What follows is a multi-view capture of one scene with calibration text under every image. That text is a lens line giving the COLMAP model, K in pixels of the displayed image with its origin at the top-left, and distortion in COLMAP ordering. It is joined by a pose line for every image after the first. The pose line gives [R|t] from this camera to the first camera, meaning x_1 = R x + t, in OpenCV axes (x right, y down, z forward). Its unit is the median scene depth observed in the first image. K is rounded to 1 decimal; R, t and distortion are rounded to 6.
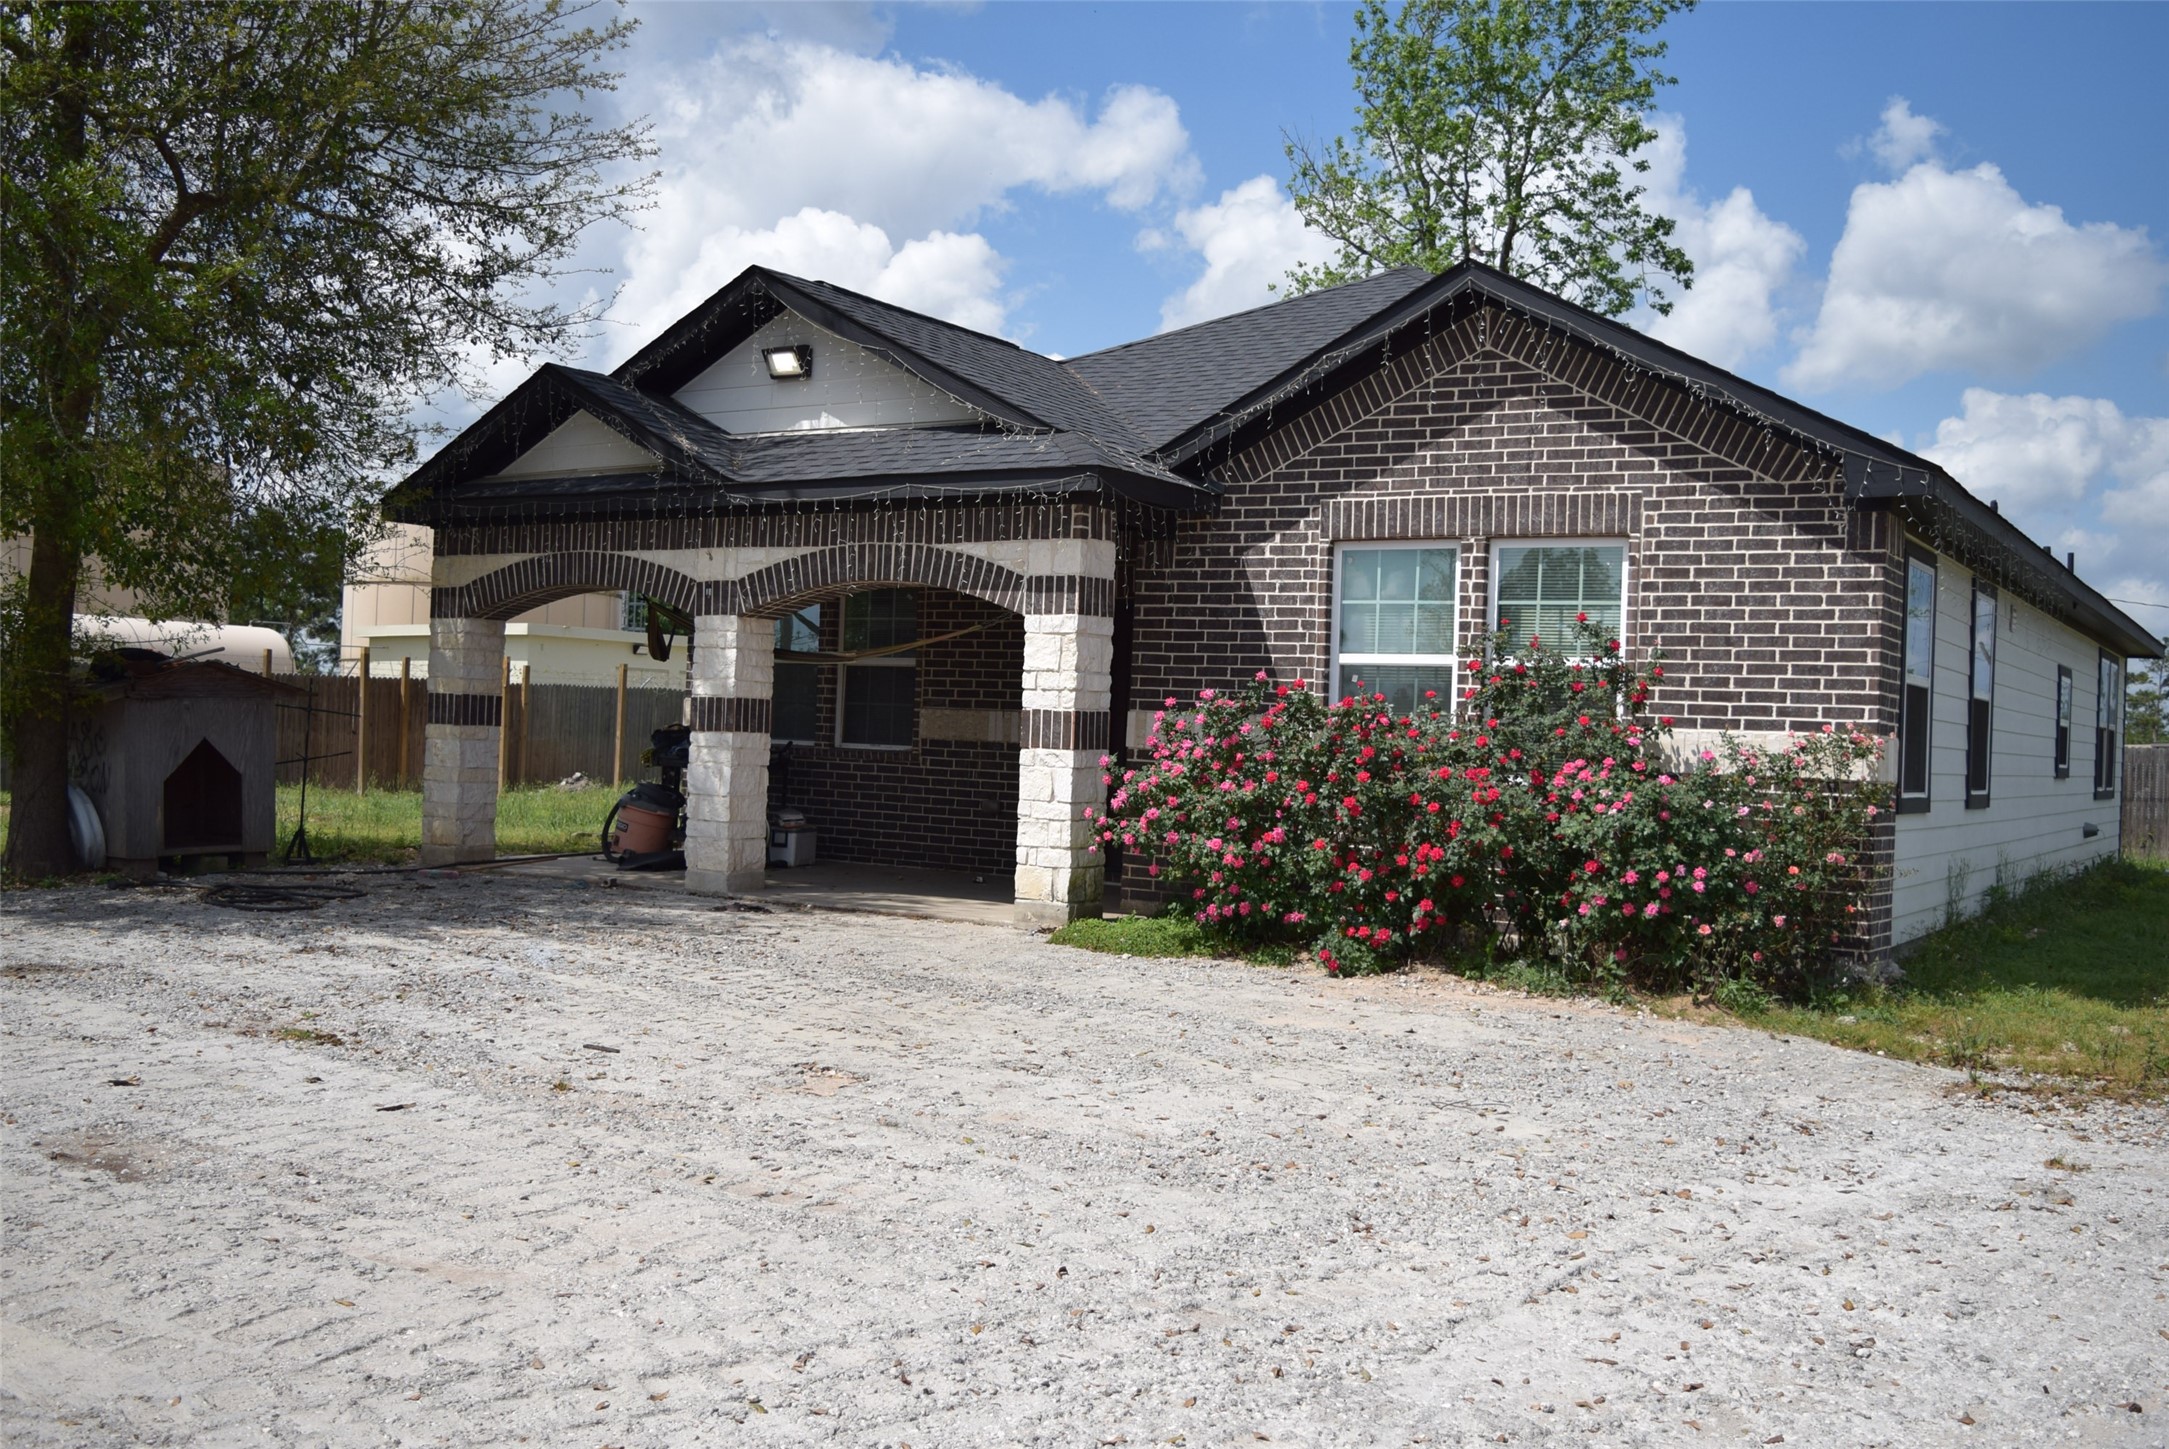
lens RADIAL K [[2007.4, 0, 1076.8], [0, 2007.4, 720.8], [0, 0, 1]] dist [-0.088400, 0.000000]
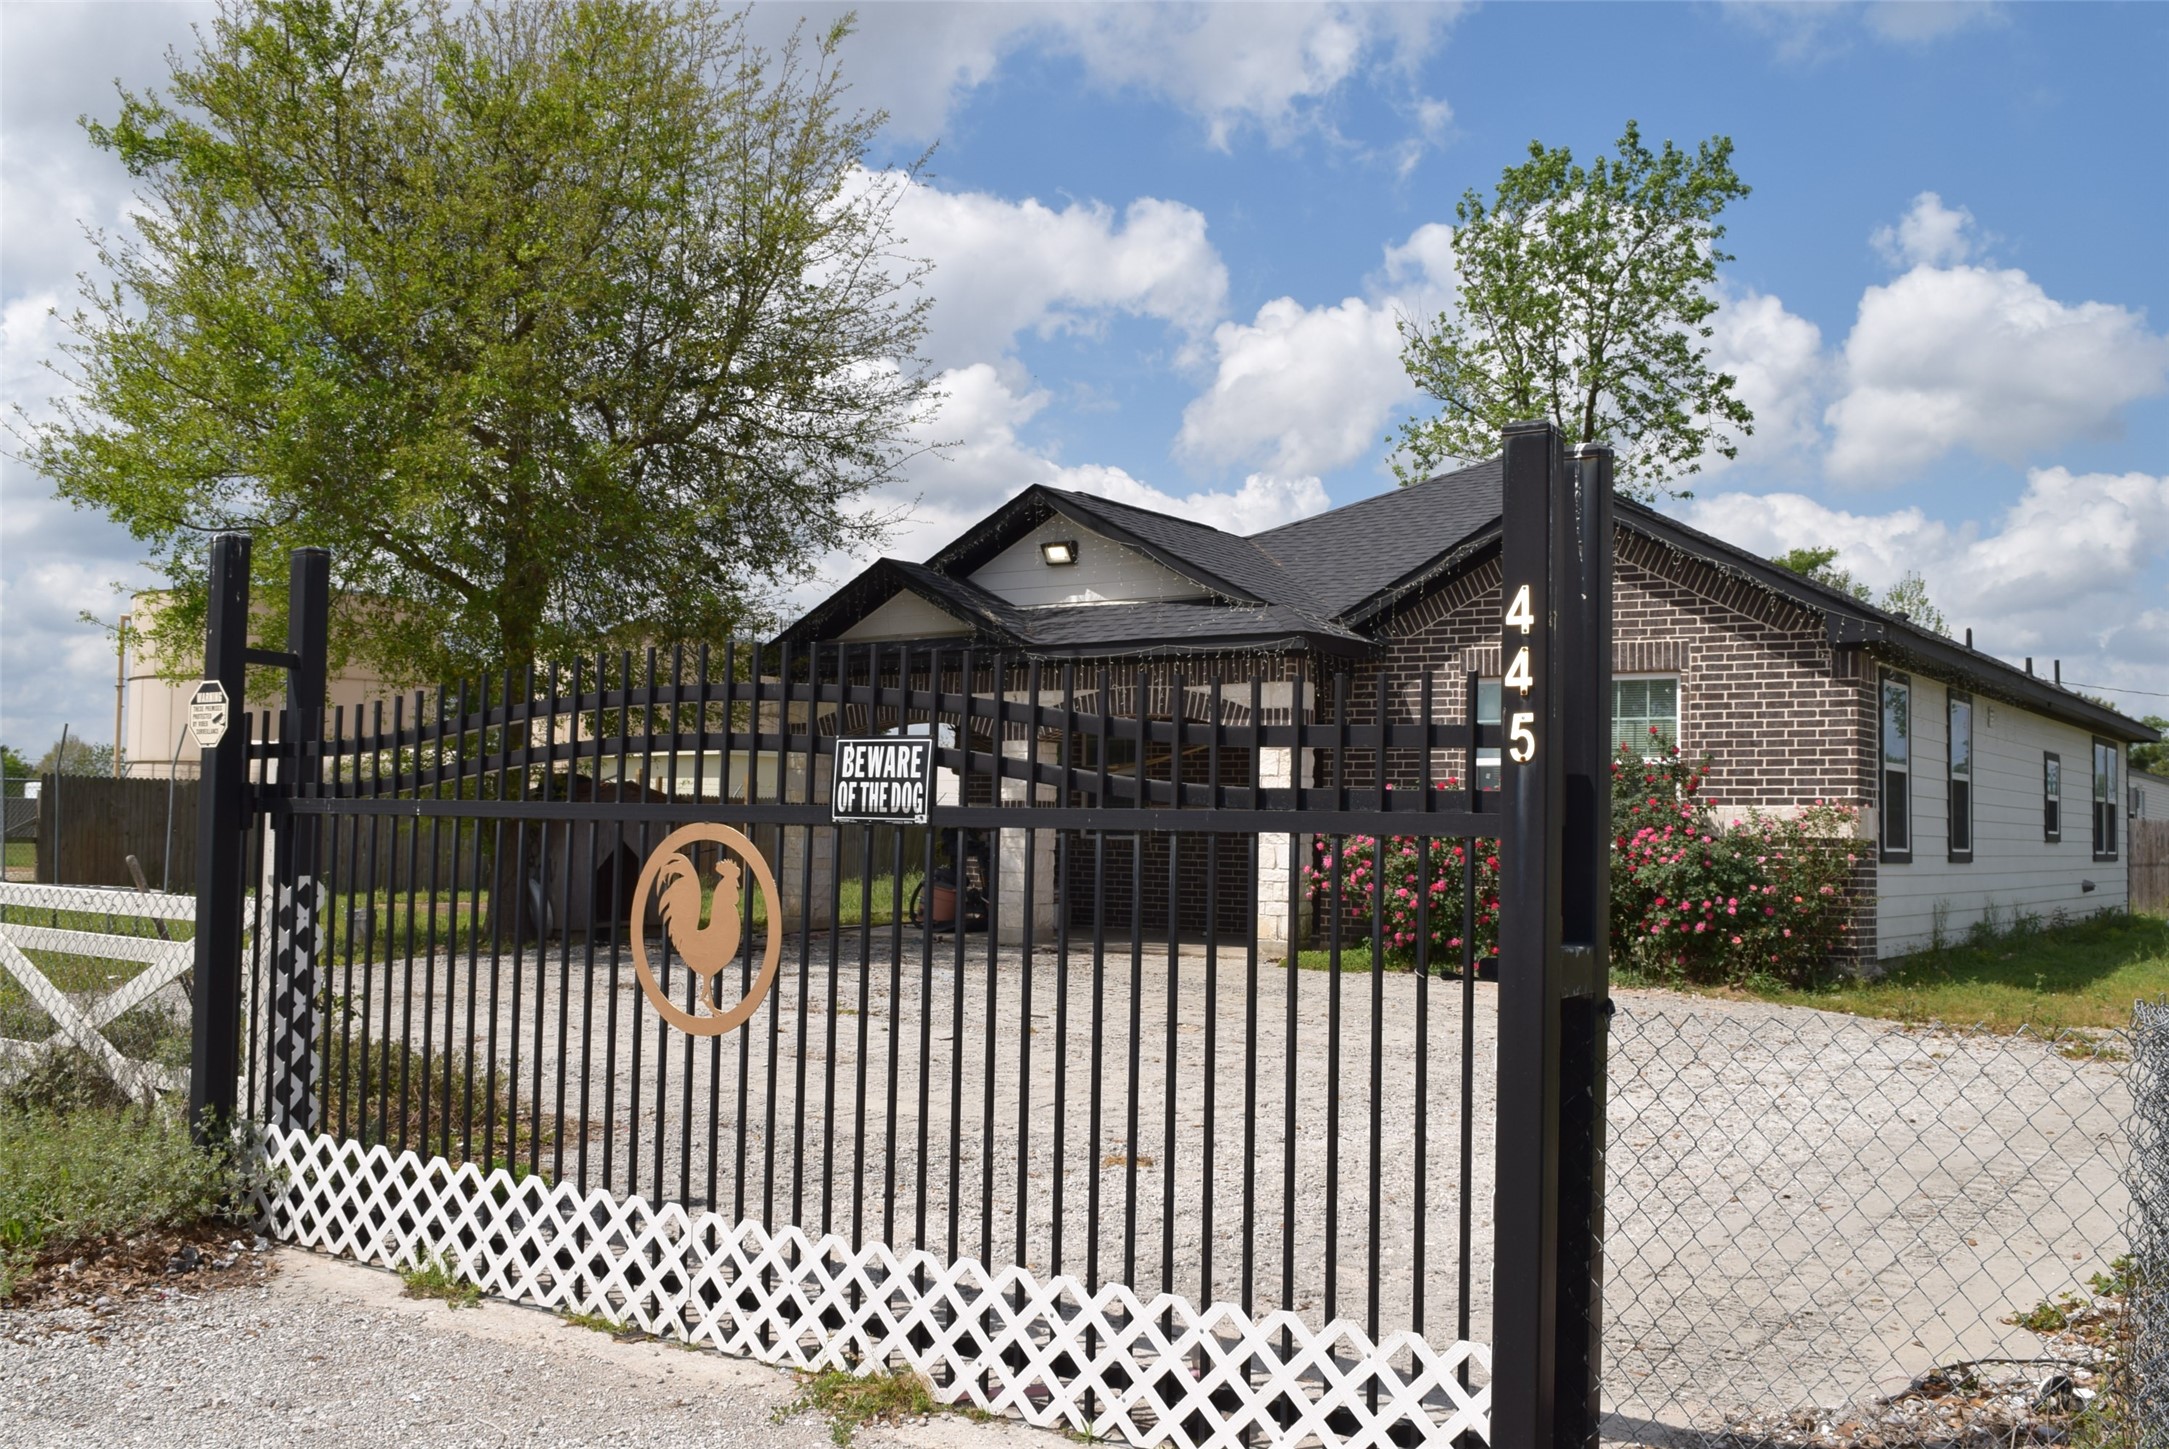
lens RADIAL K [[2007.4, 0, 1085.9], [0, 2007.4, 731.6], [0, 0, 1]] dist [-0.088400, 0.000000]
pose [[0.998750, -0.023783, -0.043974, -0.078836], [0.021626, 0.998570, -0.048882, 0.009851], [0.045074, 0.047869, 0.997836, -0.401418]]
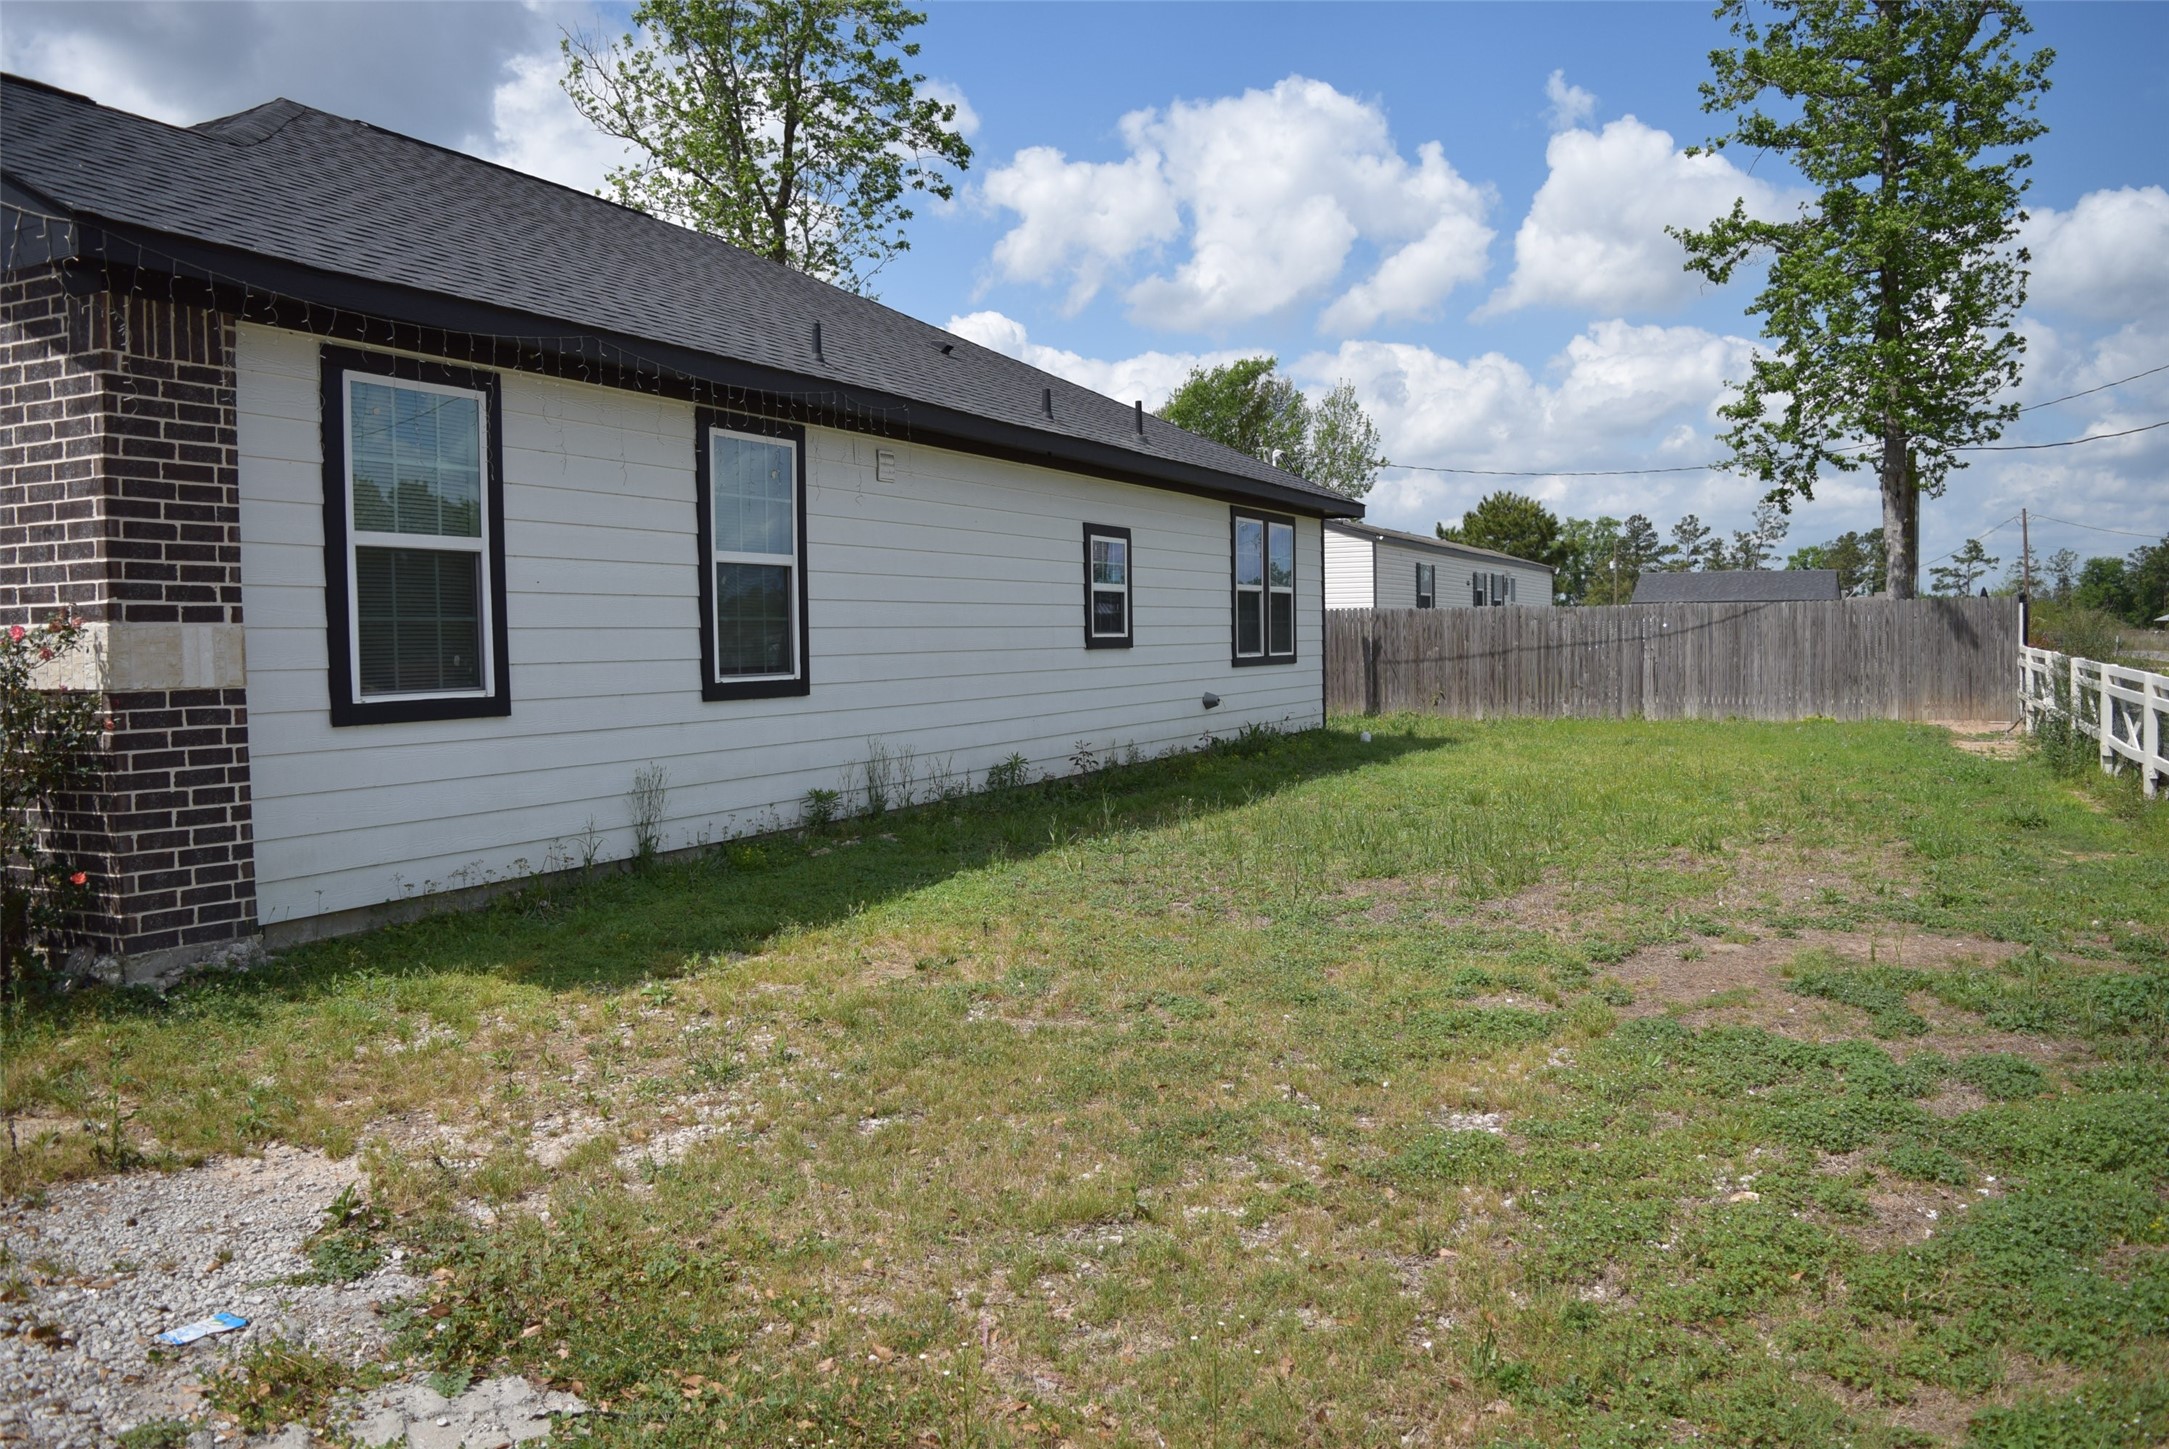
lens RADIAL K [[1695.6, 0, 1085.2], [0, 1695.6, 730.7], [0, 0, 1]] dist [-0.071769, -0.010994]
pose [[0.989372, -0.060868, 0.132055, 0.567452], [0.052641, 0.996501, 0.064921, 0.021822], [-0.135545, -0.057280, 0.989114, 0.333869]]
